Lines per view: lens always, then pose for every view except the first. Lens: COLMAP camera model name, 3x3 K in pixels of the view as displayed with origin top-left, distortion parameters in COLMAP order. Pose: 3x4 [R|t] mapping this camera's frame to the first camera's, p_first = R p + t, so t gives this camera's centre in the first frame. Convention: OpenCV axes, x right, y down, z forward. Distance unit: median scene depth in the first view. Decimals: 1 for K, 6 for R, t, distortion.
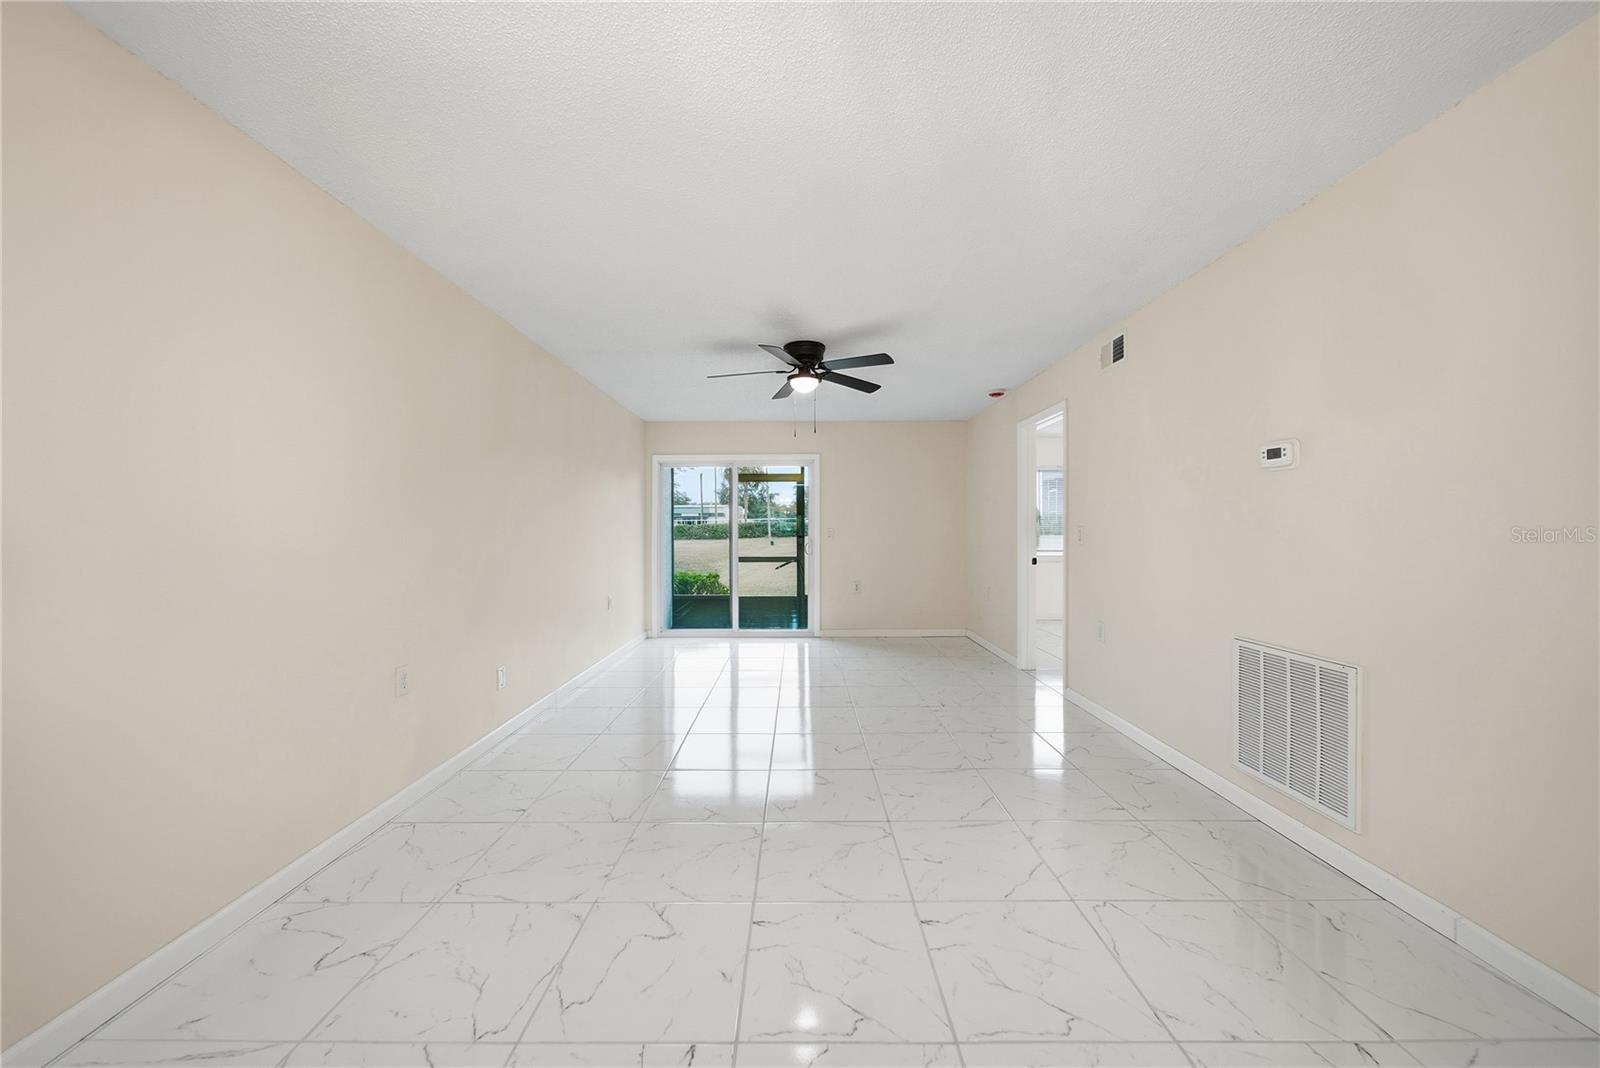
lens RADIAL K [[576.3, 0, 793.0], [0, 576.3, 537.8], [0, 0, 1]] dist [0.000745, 0.000167]
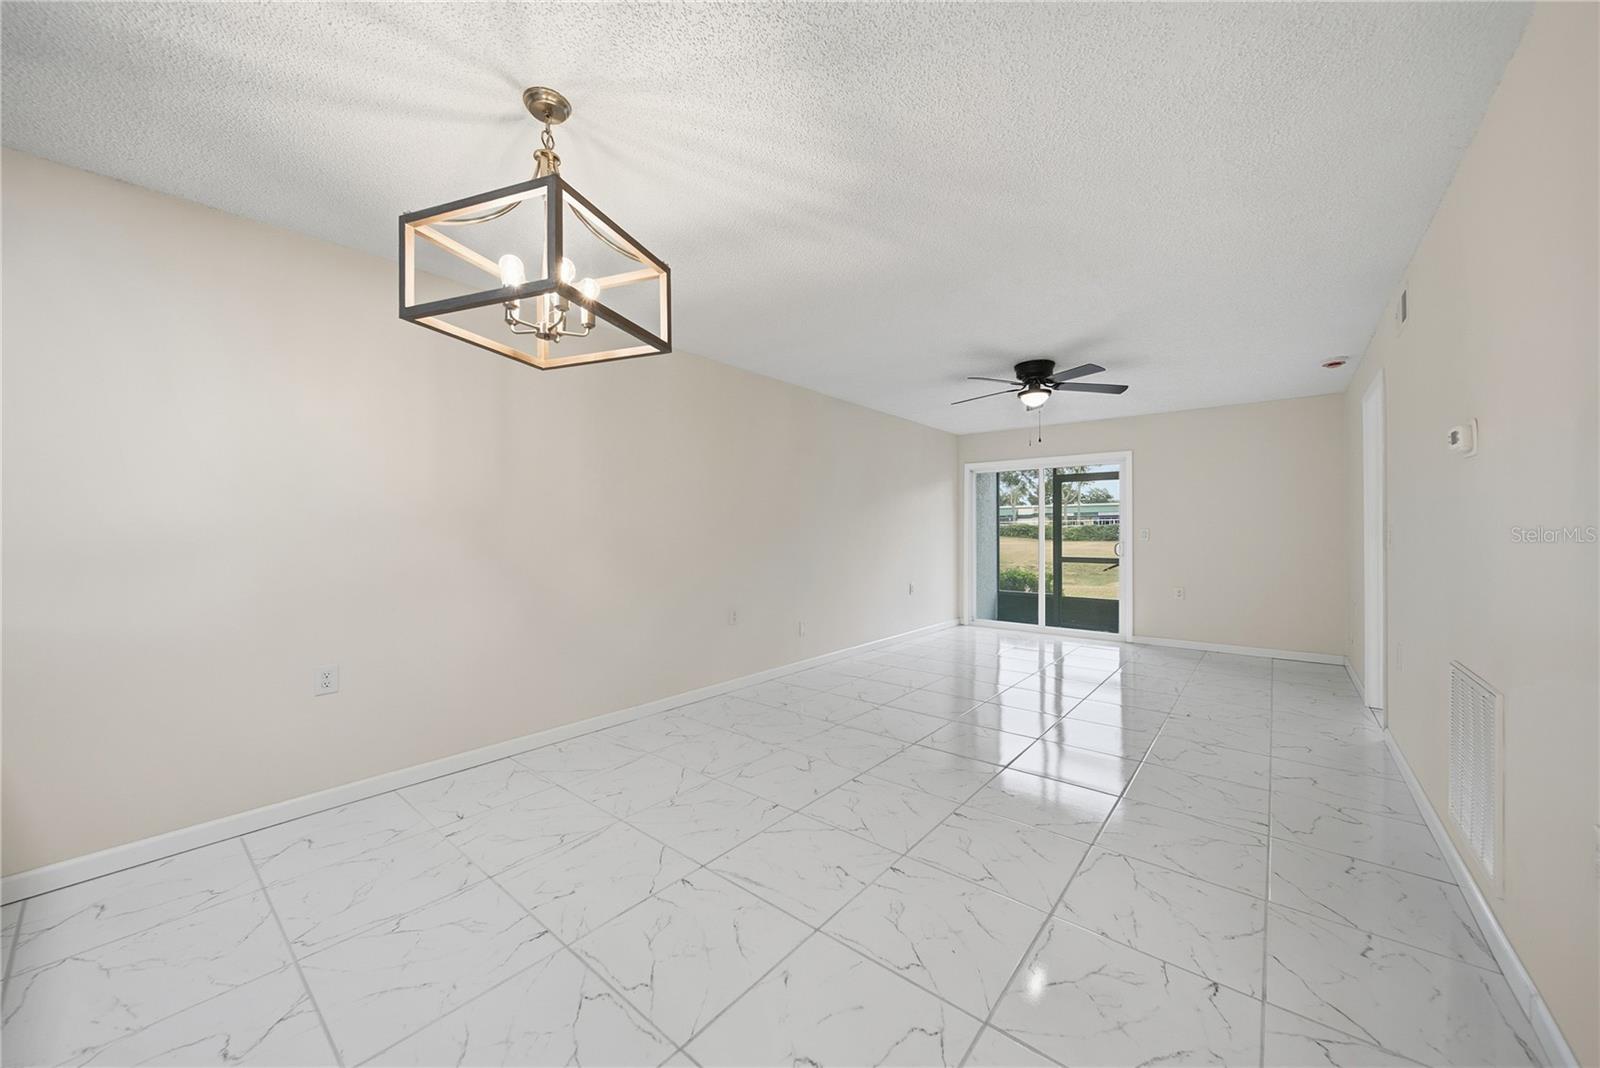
lens RADIAL K [[576.3, 0, 798.7], [0, 576.3, 527.6], [0, 0, 1]] dist [0.000745, 0.000167]
pose [[0.772953, 0.000162, -0.634463, 0.225898], [-0.012273, 0.999817, -0.014696, 0.002834], [0.634345, 0.019146, 0.772813, -0.086753]]
